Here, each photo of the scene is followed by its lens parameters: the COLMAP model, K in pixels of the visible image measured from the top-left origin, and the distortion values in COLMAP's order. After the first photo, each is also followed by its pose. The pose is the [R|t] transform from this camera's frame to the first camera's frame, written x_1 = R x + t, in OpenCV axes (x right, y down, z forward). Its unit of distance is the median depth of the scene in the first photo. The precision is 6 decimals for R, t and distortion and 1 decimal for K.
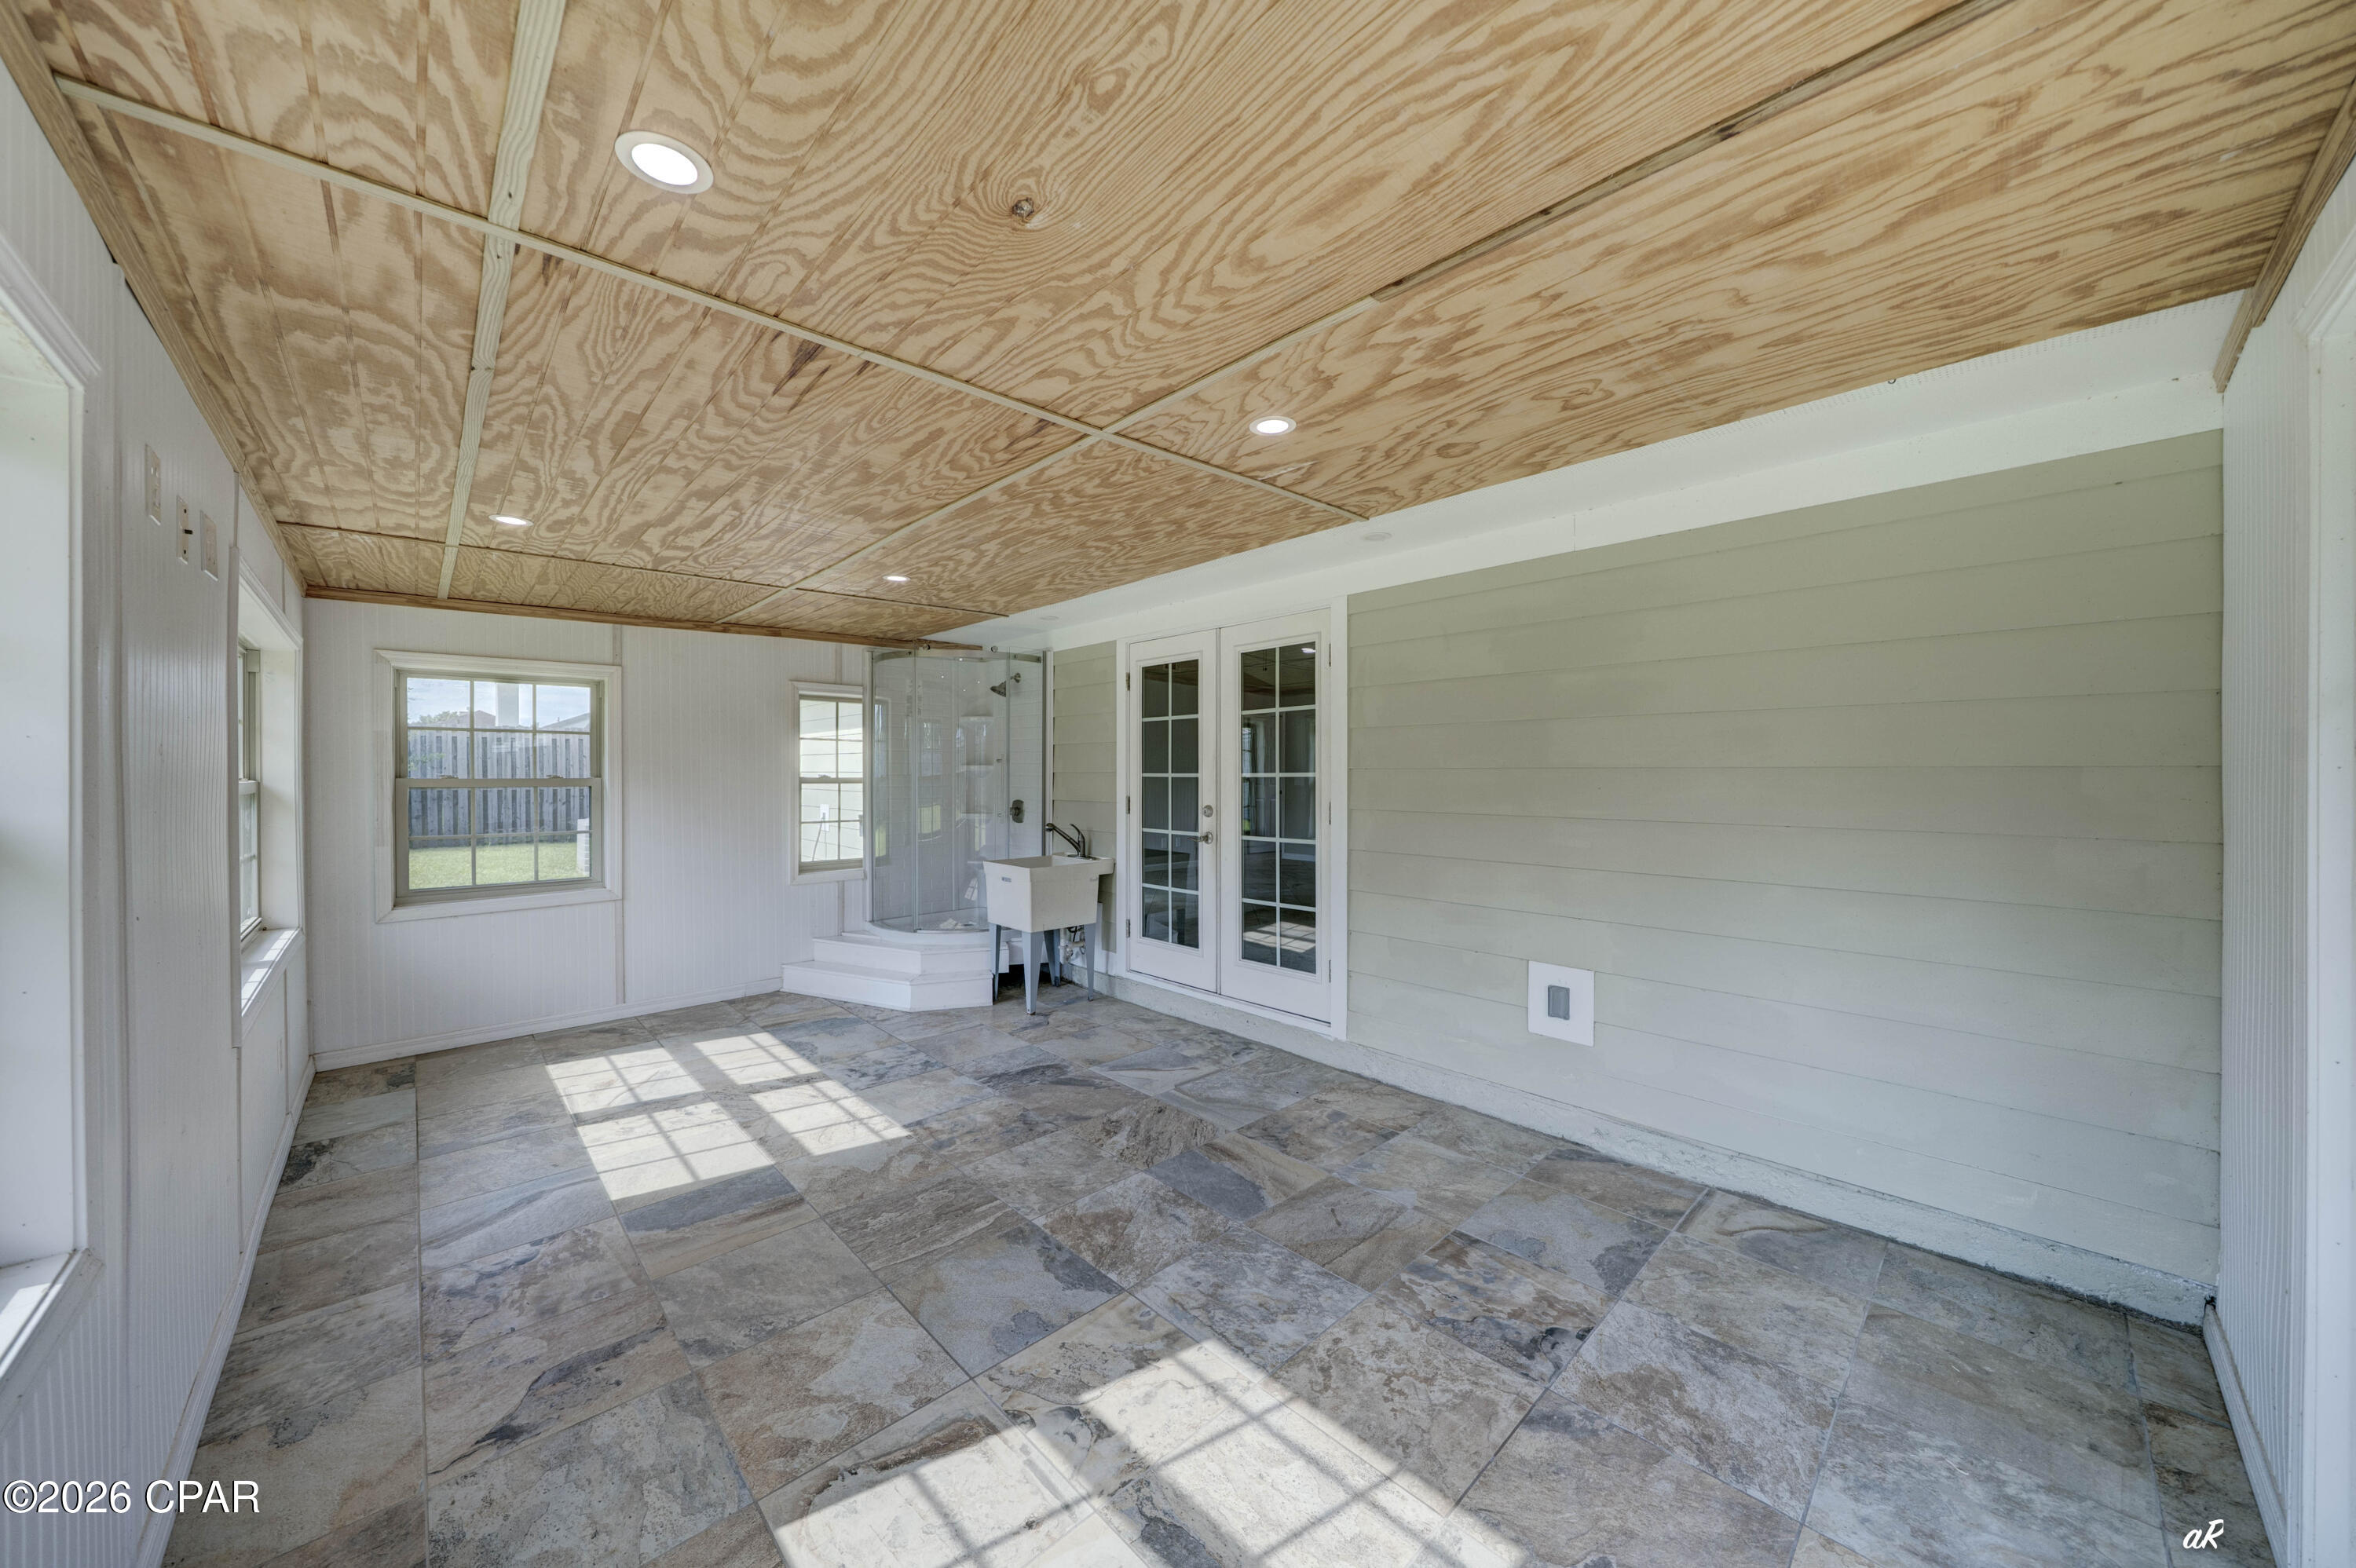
lens RADIAL K [[819.1, 0, 1173.4], [0, 819.1, 783.5], [0, 0, 1]] dist [-0.004948, -0.000566]
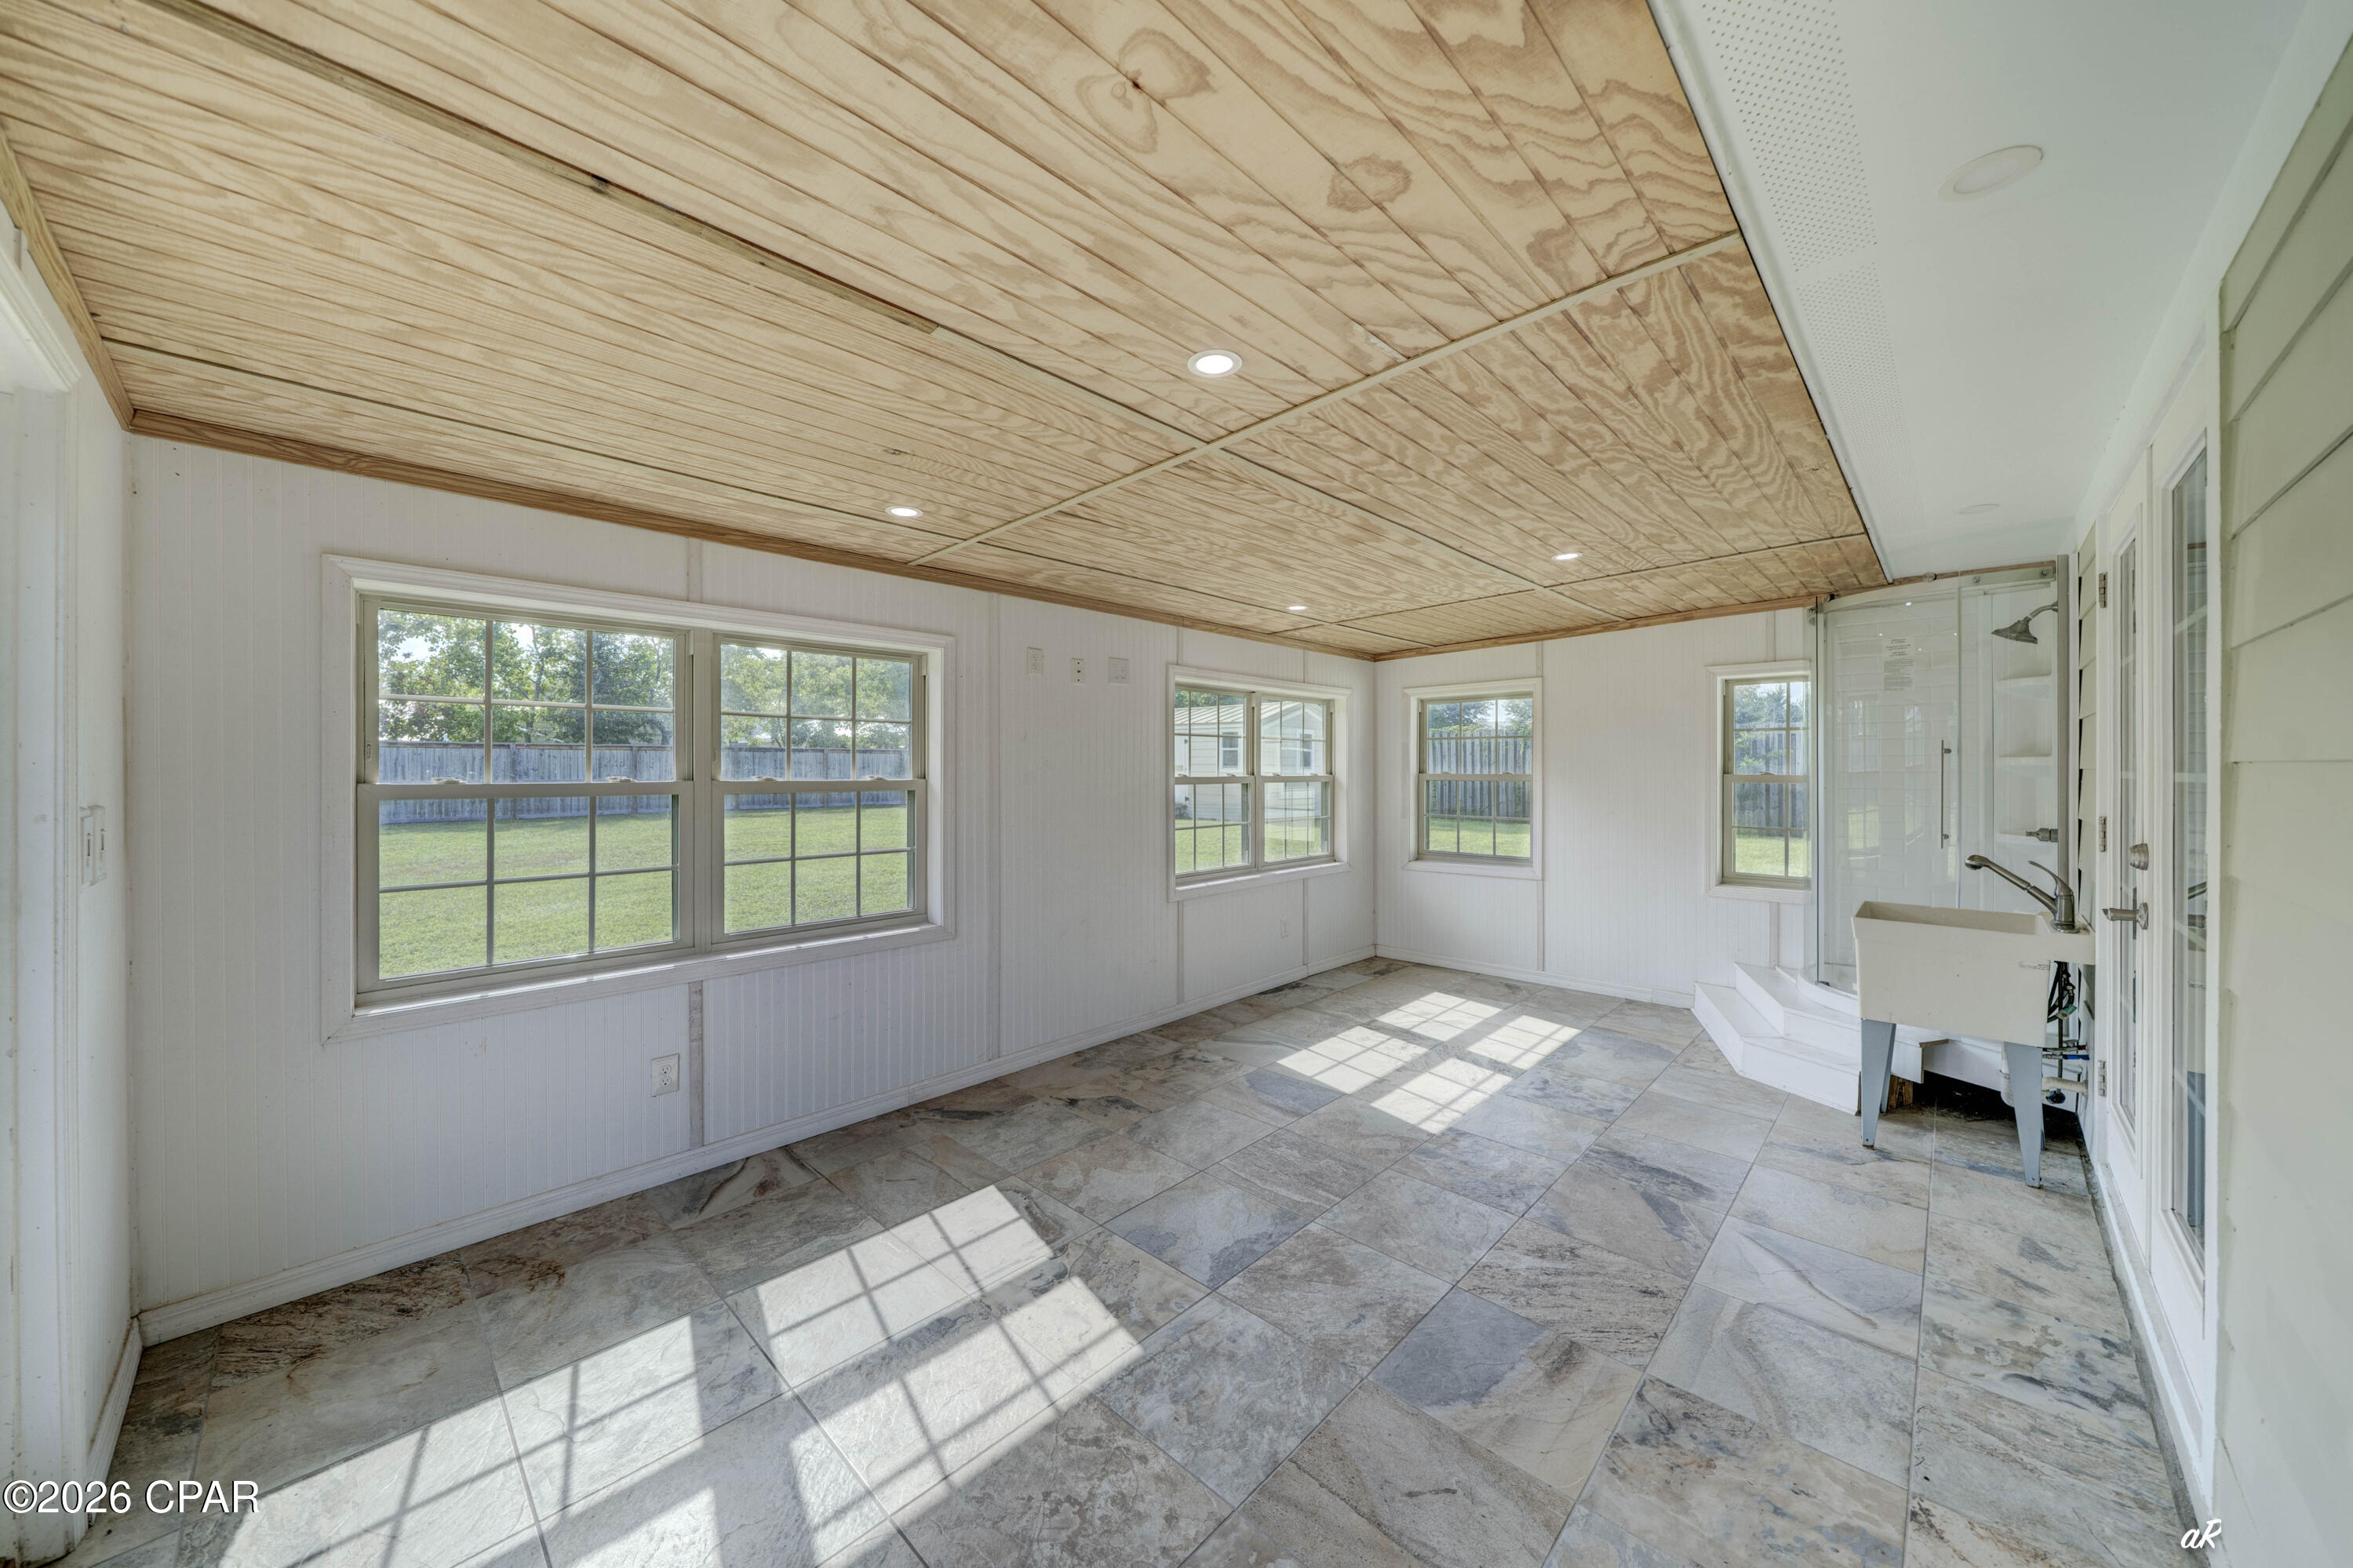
lens RADIAL K [[818.1, 0, 1171.2], [0, 818.1, 769.7], [0, 0, 1]] dist [-0.004948, -0.000566]
pose [[0.041864, 0.001140, -0.999123, 0.666929], [-0.010511, 0.999945, 0.000701, -0.012601], [0.999068, 0.010472, 0.041874, 0.639784]]
